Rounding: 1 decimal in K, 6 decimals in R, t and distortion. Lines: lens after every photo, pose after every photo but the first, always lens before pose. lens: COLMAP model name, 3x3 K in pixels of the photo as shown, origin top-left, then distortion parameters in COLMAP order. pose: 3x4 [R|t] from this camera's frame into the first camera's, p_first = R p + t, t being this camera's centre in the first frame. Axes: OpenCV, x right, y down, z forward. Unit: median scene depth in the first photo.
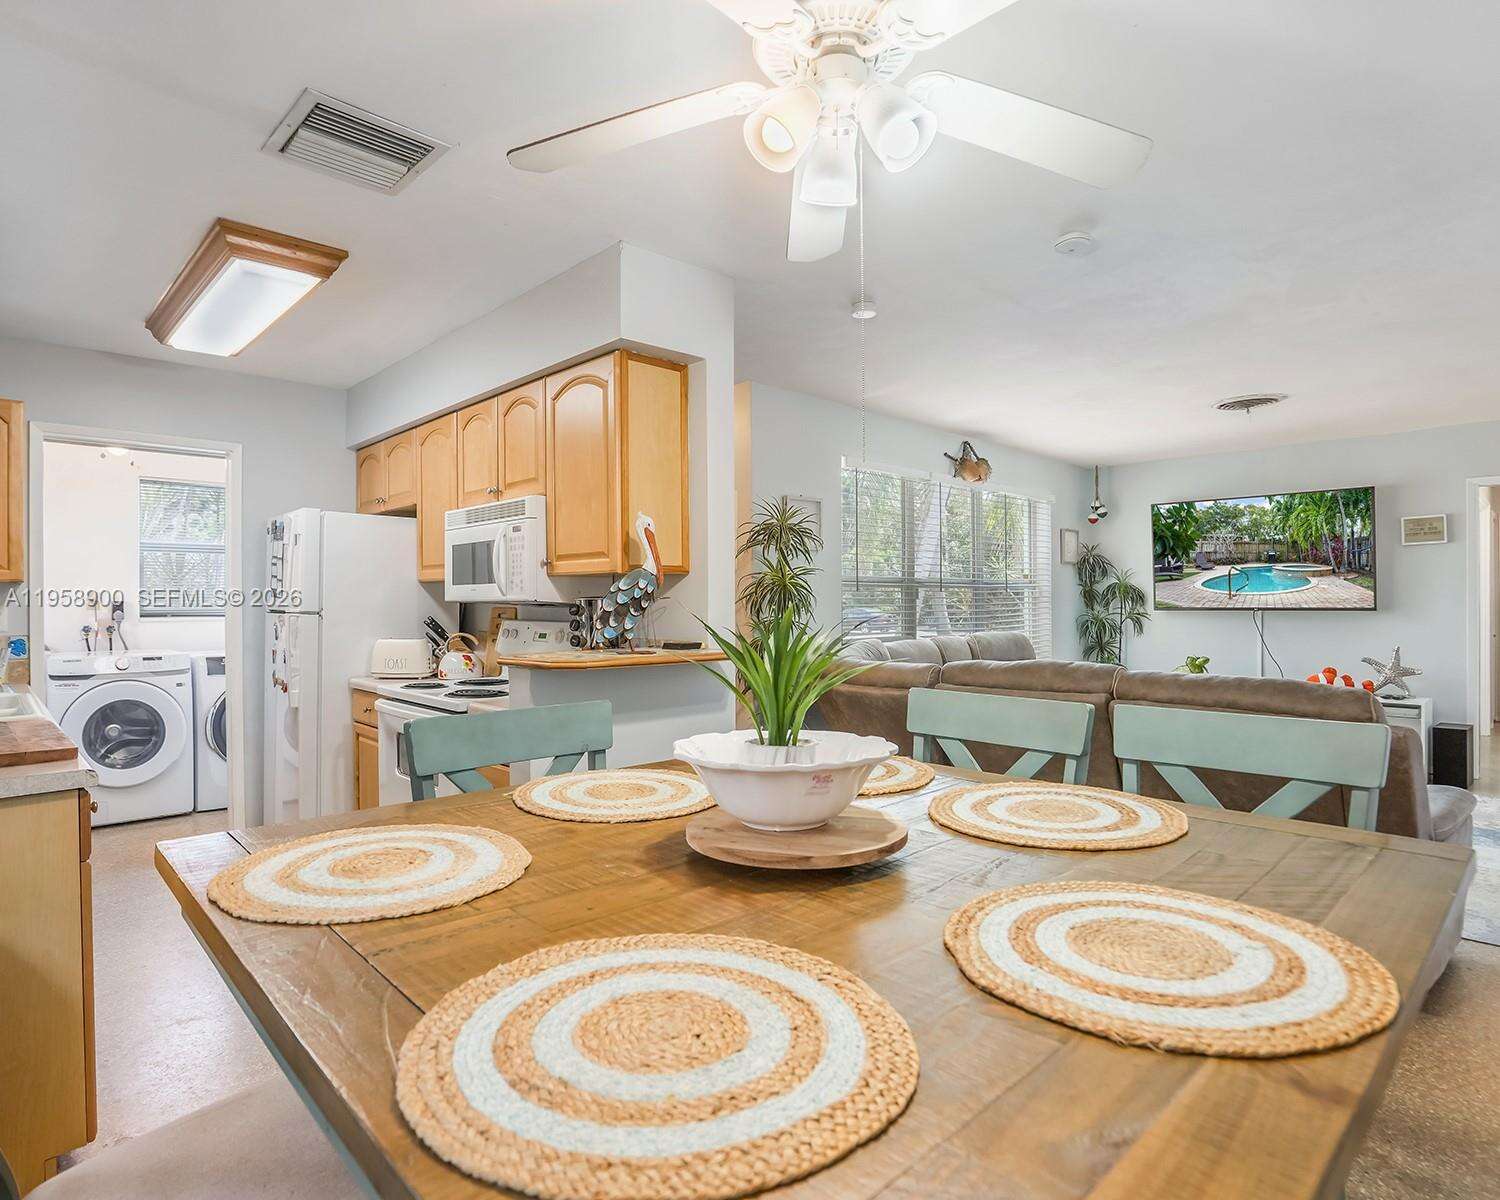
lens RADIAL K [[839.8, 0, 747.4], [0, 839.8, 594.1], [0, 0, 1]] dist [-0.022774, -0.008728]
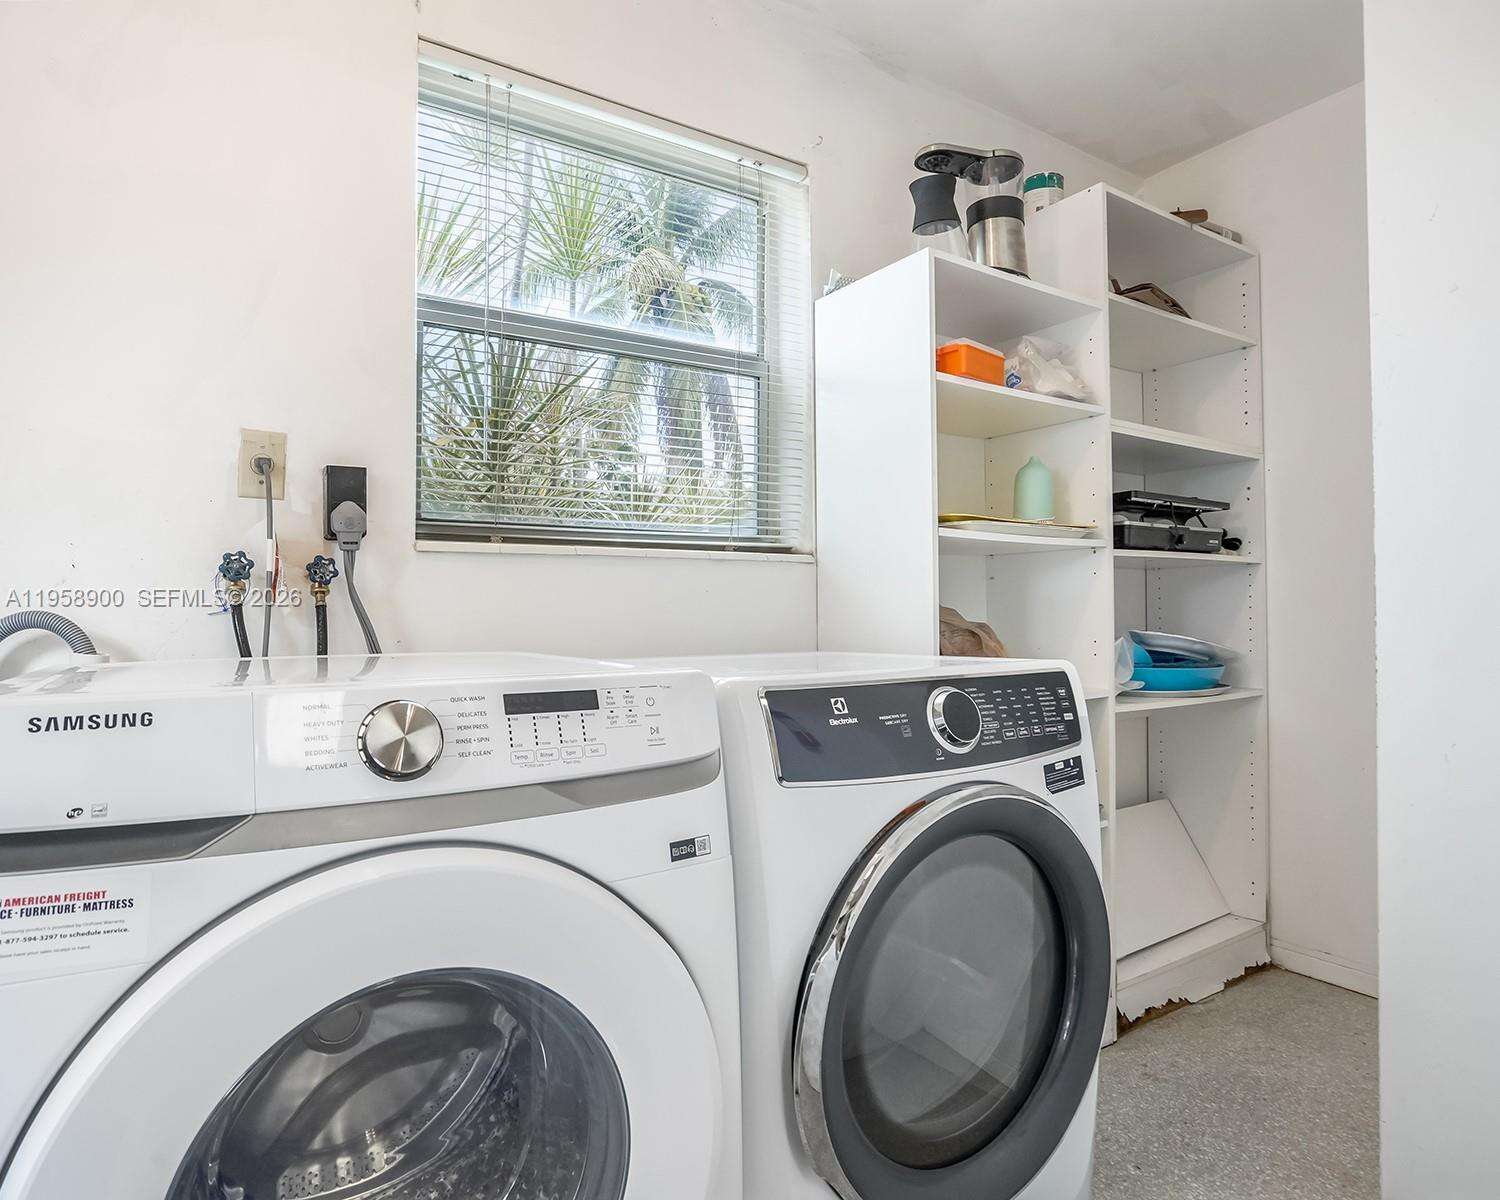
lens RADIAL K [[833.5, 0, 747.8], [0, 833.5, 604.4], [0, 0, 1]] dist [-0.053091, 0.023293]
pose [[0.986793, 0.004765, -0.161918, -0.598061], [-0.003918, 0.999977, 0.005550, 0.050754], [0.161940, -0.004843, 0.986789, 0.767533]]
